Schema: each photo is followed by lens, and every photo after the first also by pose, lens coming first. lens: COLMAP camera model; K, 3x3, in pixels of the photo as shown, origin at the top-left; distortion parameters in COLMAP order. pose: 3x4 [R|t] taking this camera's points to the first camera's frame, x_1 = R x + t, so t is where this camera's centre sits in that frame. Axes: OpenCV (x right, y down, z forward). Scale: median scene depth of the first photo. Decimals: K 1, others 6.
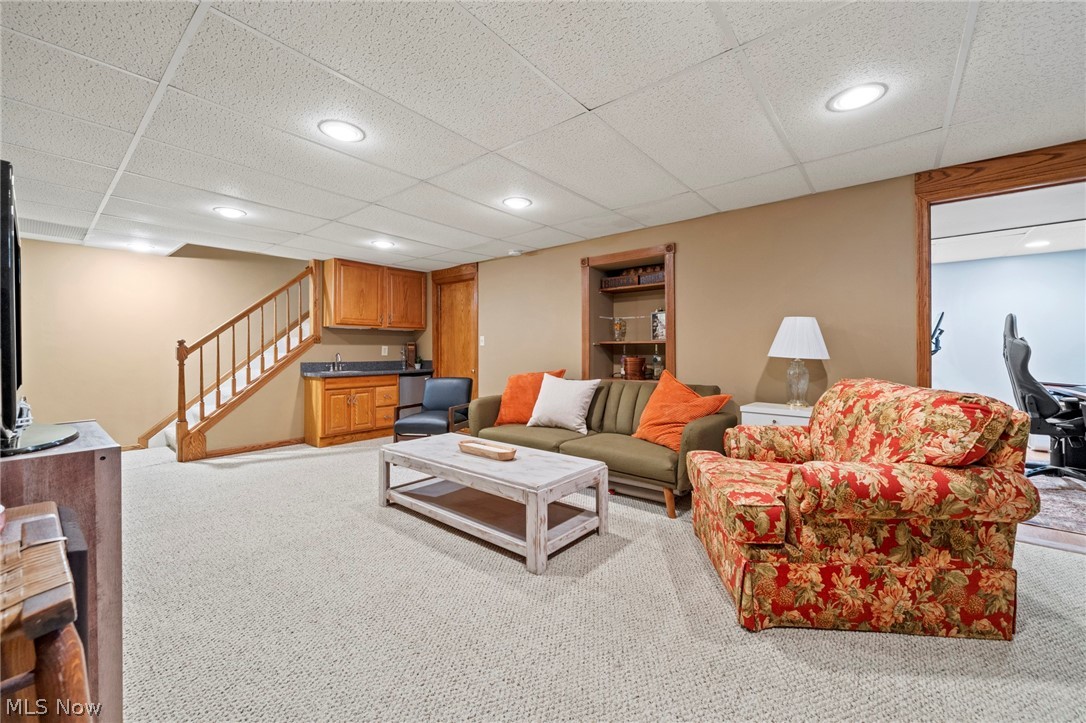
lens RADIAL K [[428.3, 0, 541.7], [0, 428.3, 352.0], [0, 0, 1]] dist [0.001371, 0.000119]
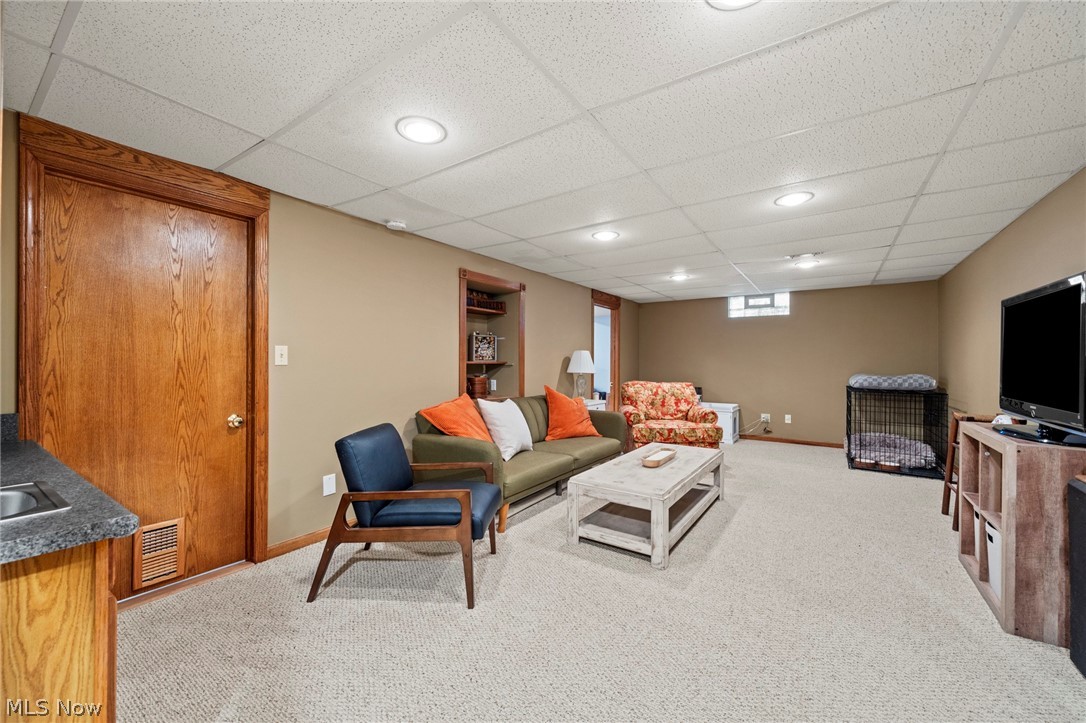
lens RADIAL K [[428.3, 0, 539.9], [0, 428.3, 365.4], [0, 0, 1]] dist [0.001371, 0.000119]
pose [[-0.101699, -0.006015, 0.994797, -0.956311], [0.000941, 0.999981, 0.006142, -0.024318], [-0.994815, 0.001561, -0.101691, 1.092519]]
